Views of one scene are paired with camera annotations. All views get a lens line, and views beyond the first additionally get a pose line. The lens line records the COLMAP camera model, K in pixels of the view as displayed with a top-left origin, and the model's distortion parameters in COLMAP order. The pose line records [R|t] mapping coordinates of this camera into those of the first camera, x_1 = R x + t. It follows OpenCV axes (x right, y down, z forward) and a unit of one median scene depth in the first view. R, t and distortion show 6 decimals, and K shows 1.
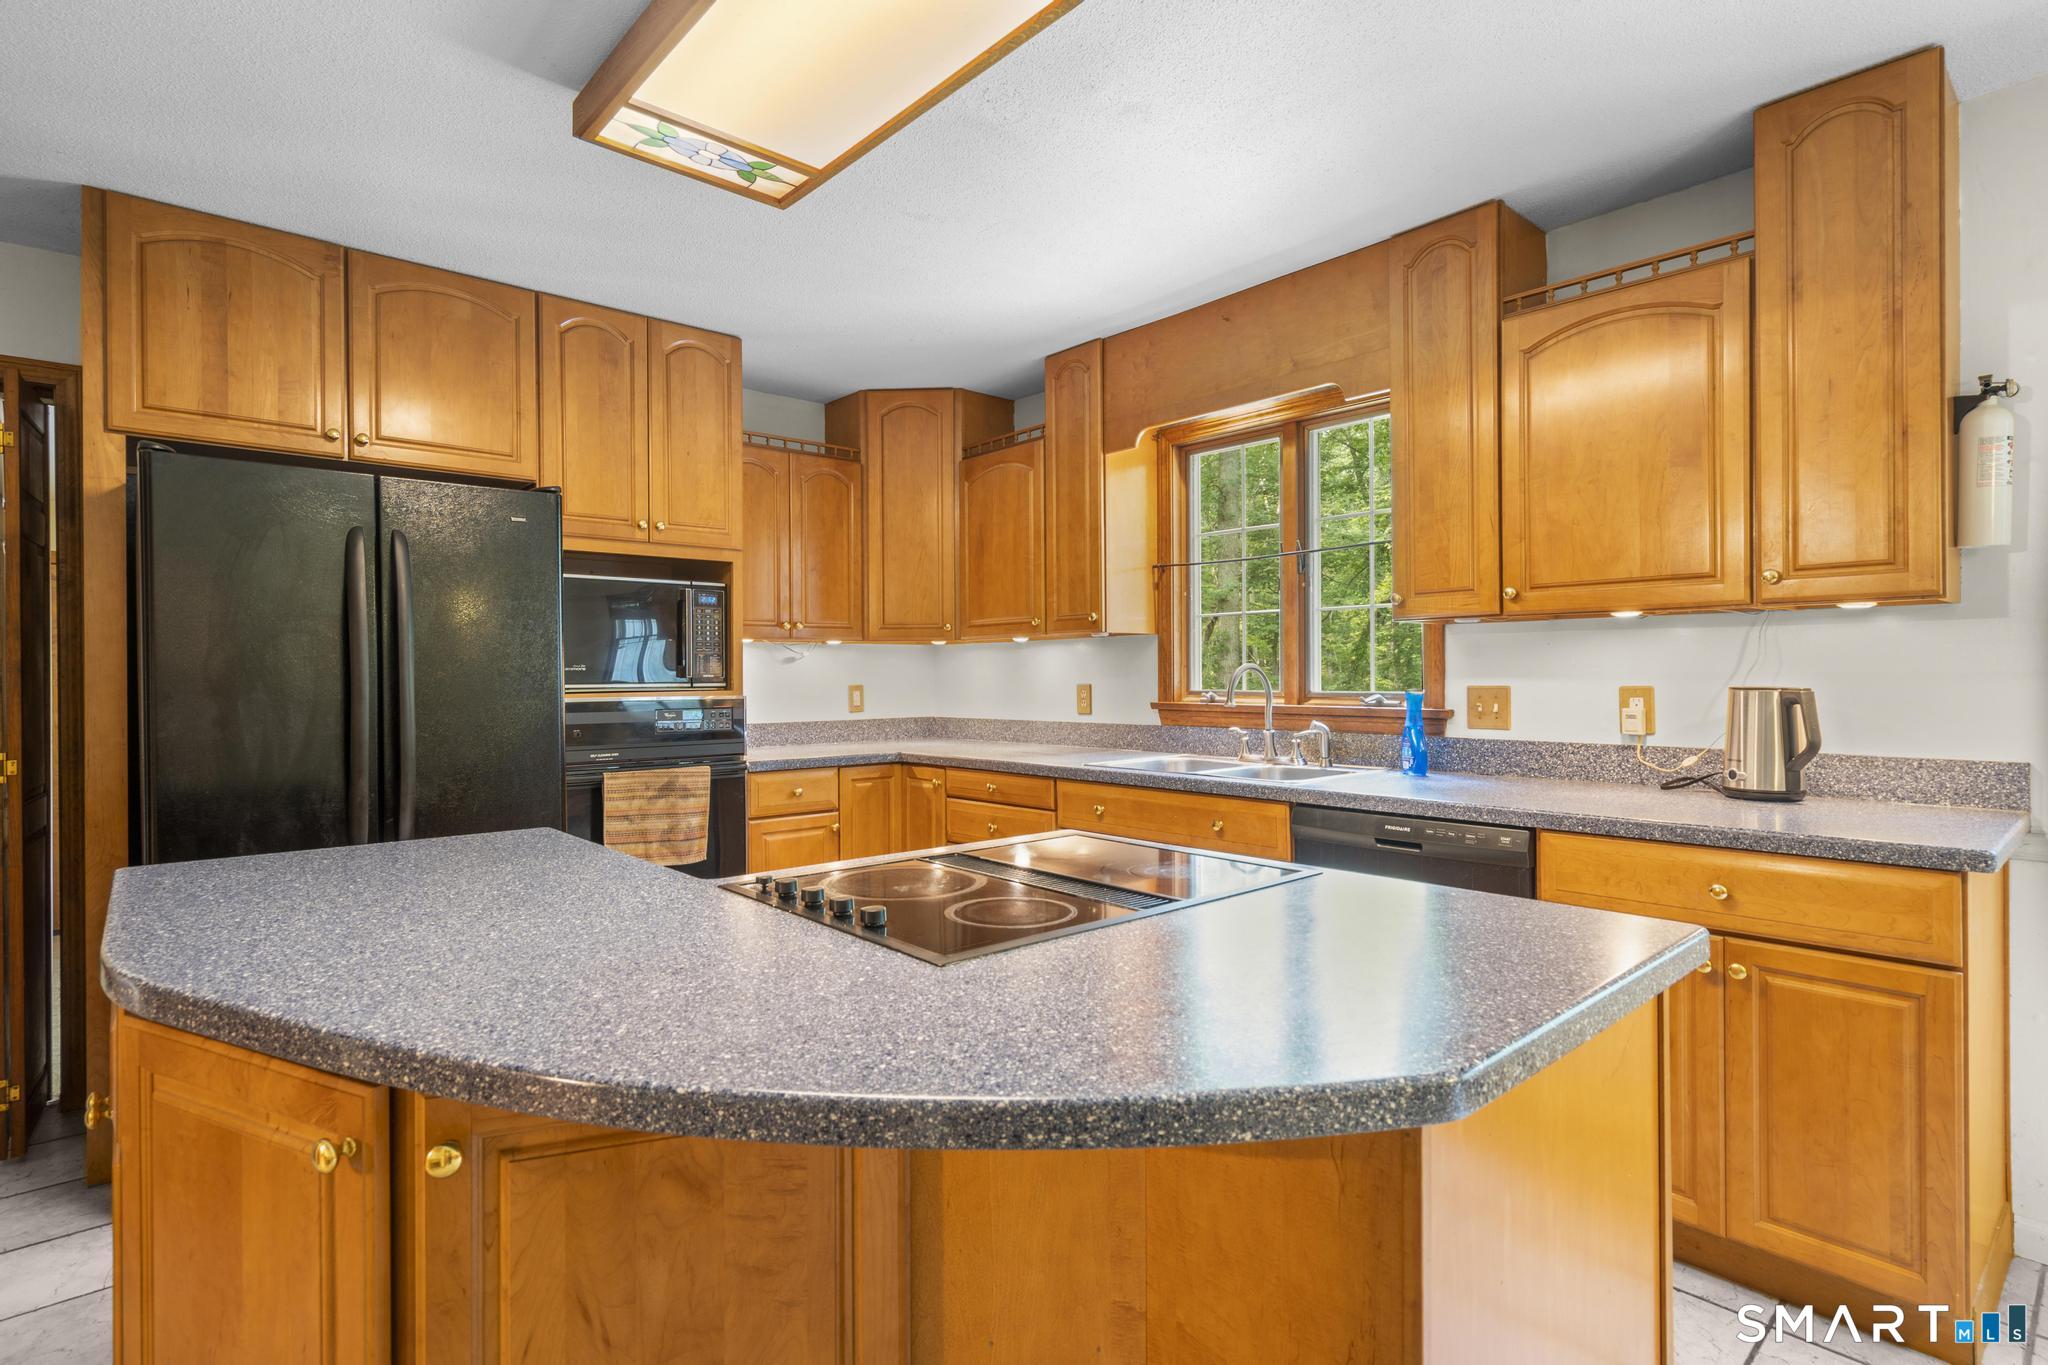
lens RADIAL K [[1019.2, 0, 1024.0], [0, 1019.2, 682.5], [0, 0, 1]] dist [0.014765, -0.005974]
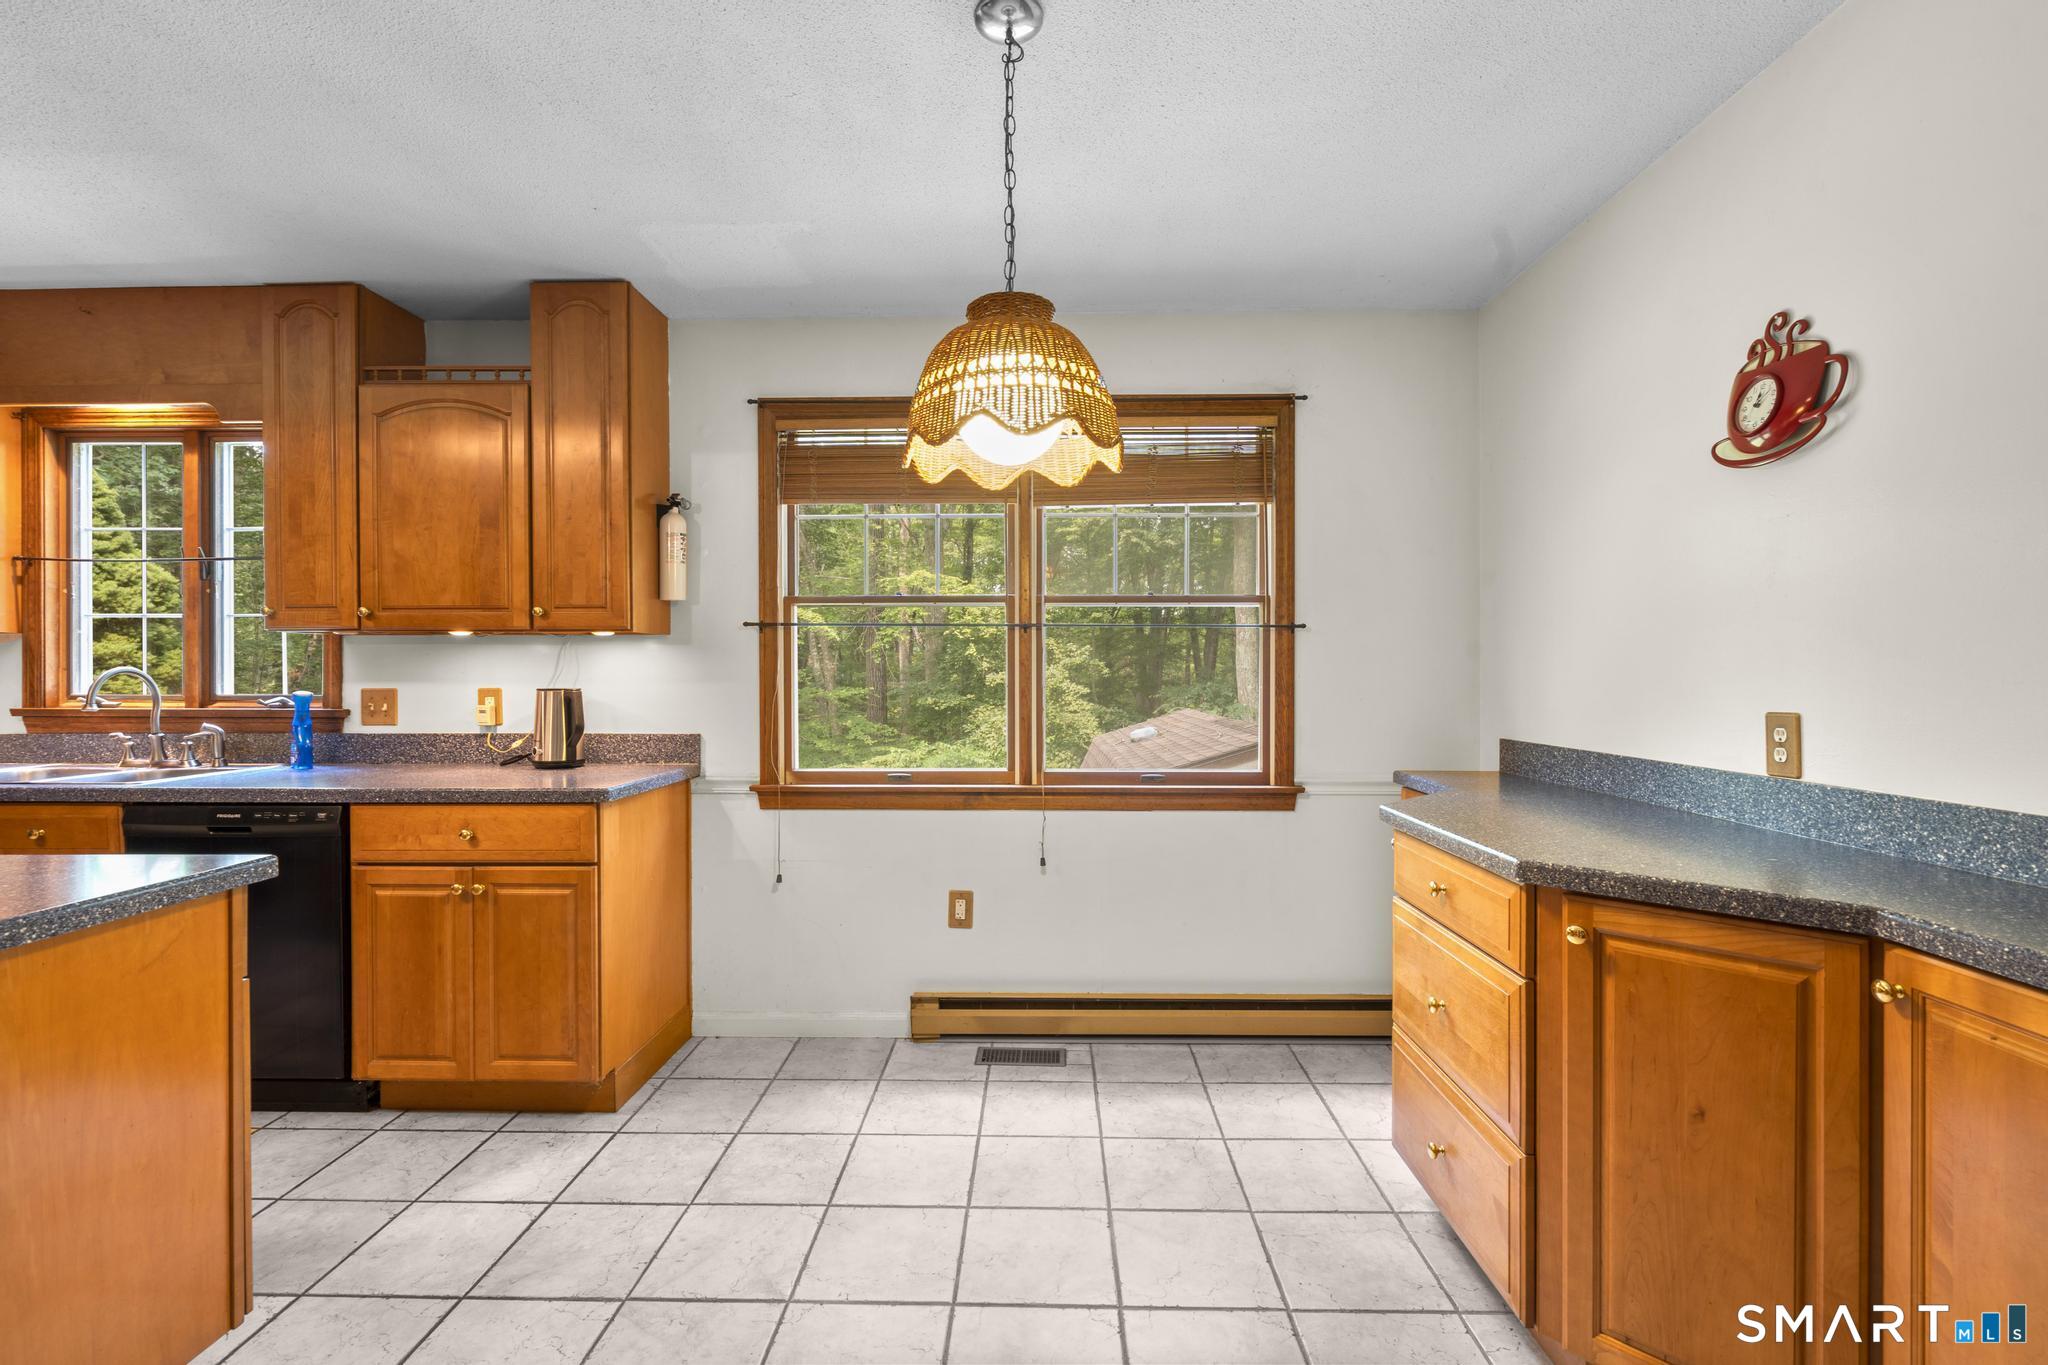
lens RADIAL K [[920.4, 0, 1024.0], [0, 920.4, 682.5], [0, 0, 1]] dist [0.000622, 0.000164]
pose [[0.682990, 0.000627, 0.730427, 0.206208], [0.002518, 0.999992, -0.003213, 0.001724], [-0.730423, 0.004033, 0.682983, -0.304177]]
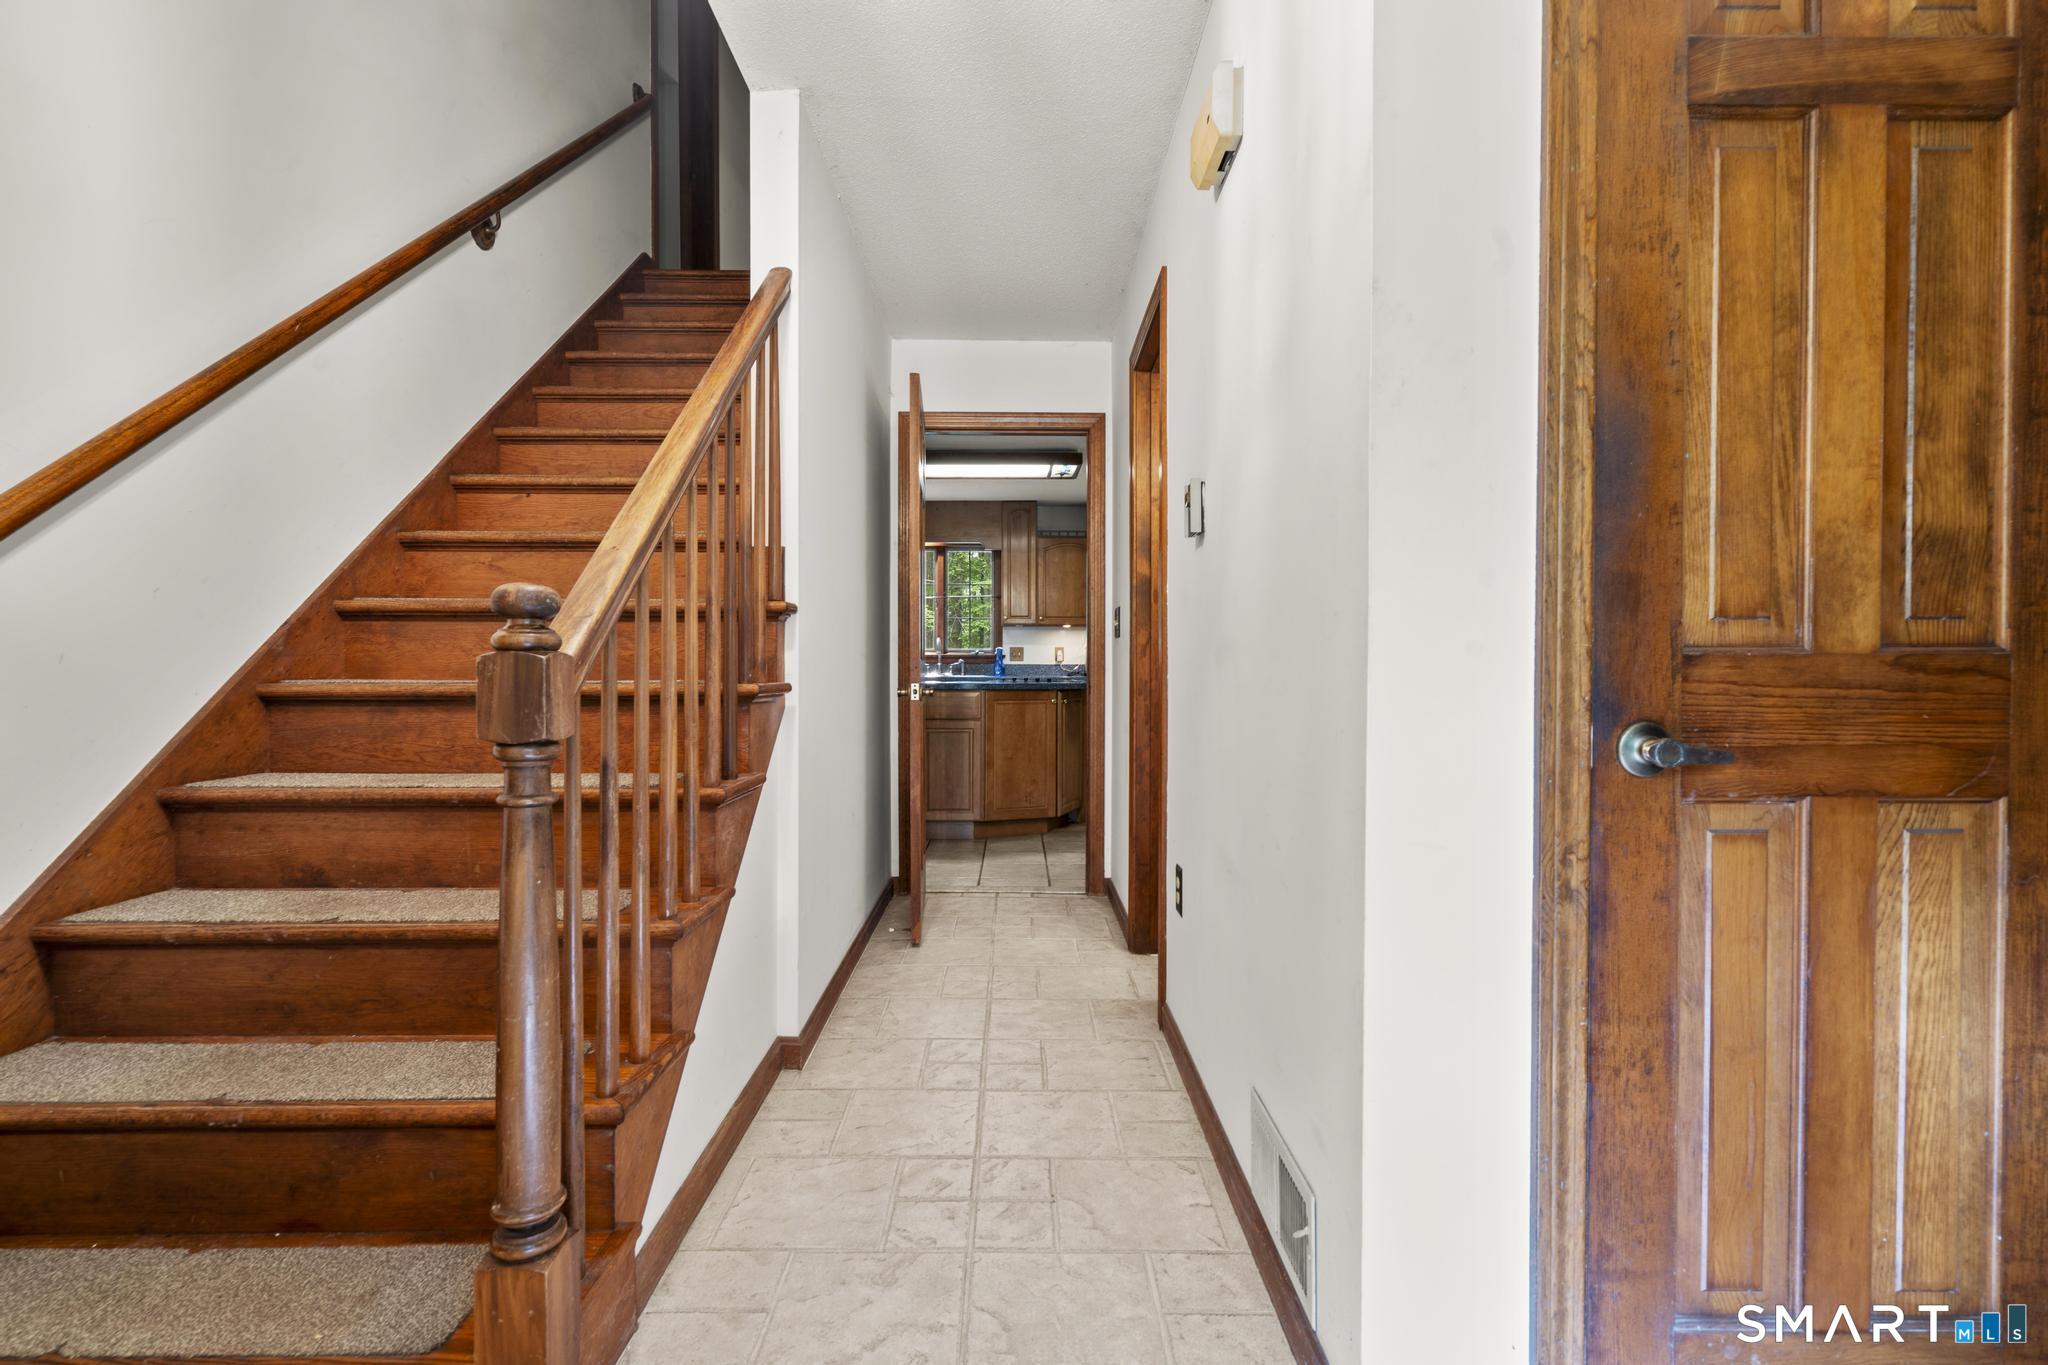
lens RADIAL K [[942.2, 0, 1024.0], [0, 942.2, 682.5], [0, 0, 1]] dist [0.000193, 0.000022]
pose [[0.656465, -0.005464, 0.754337, -1.876852], [0.000079, 0.999974, 0.007175, 0.100182], [-0.754356, -0.004651, 0.656449, -0.995955]]
